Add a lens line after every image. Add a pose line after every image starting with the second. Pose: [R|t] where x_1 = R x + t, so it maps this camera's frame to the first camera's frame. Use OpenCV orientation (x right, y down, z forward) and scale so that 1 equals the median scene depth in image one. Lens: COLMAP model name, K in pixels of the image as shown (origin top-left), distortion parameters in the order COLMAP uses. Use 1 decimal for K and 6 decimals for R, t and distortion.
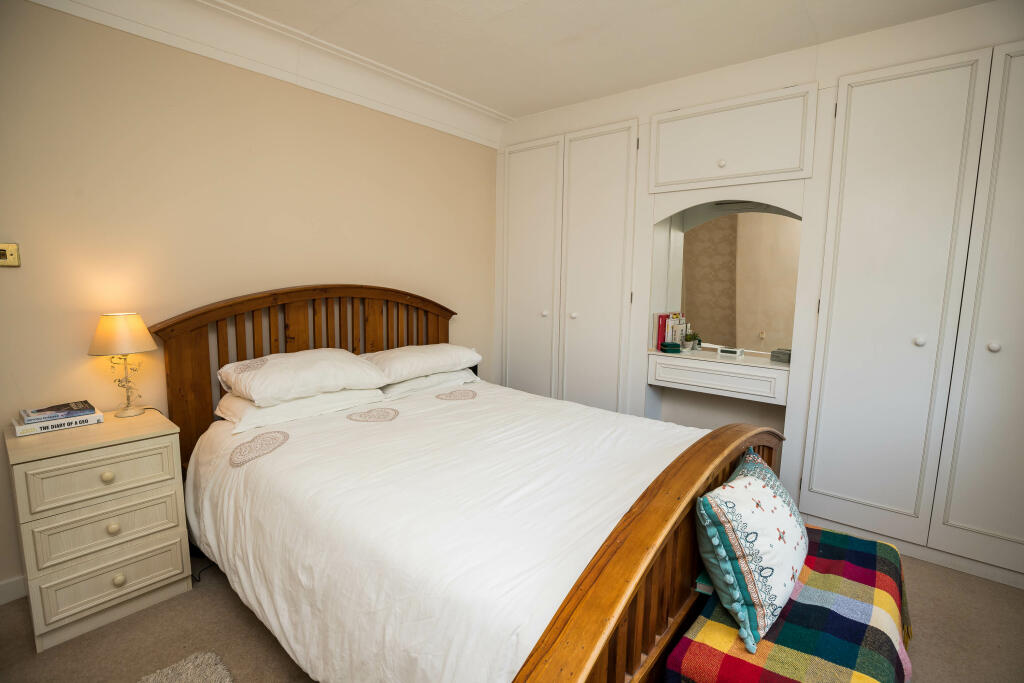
lens RADIAL K [[481.5, 0, 509.4], [0, 481.5, 338.2], [0, 0, 1]] dist [-0.030466, 0.004686]
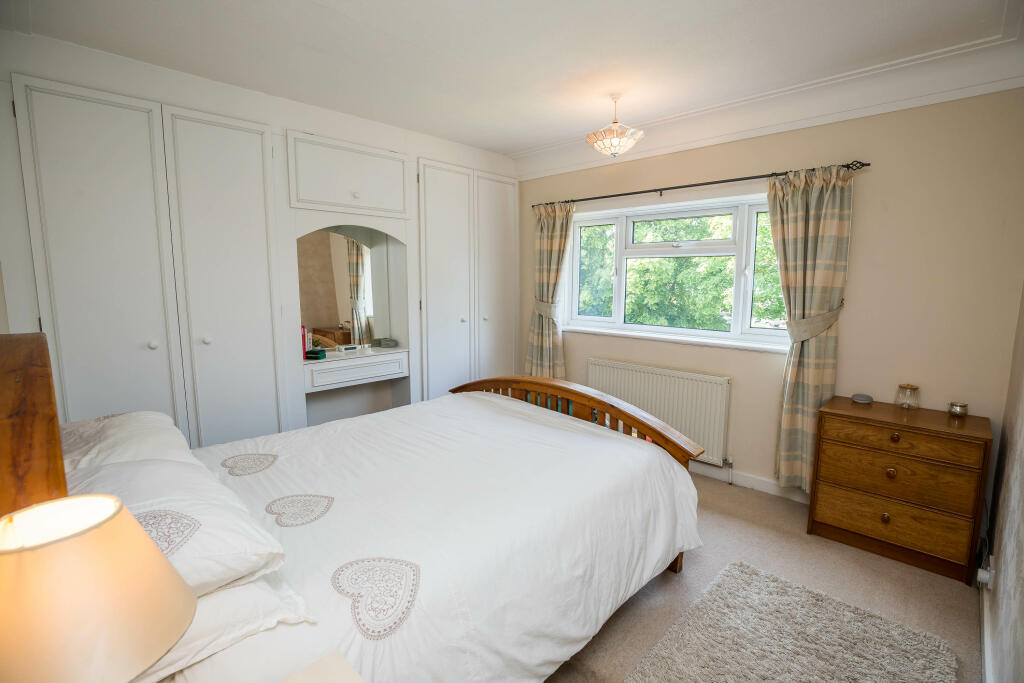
lens RADIAL K [[481.5, 0, 510.5], [0, 481.5, 340.8], [0, 0, 1]] dist [-0.030466, 0.004686]
pose [[0.052438, -0.137142, 0.989162, -0.729832], [0.133029, 0.982656, 0.129188, -0.095205], [-0.989724, 0.124813, 0.069772, 0.516854]]
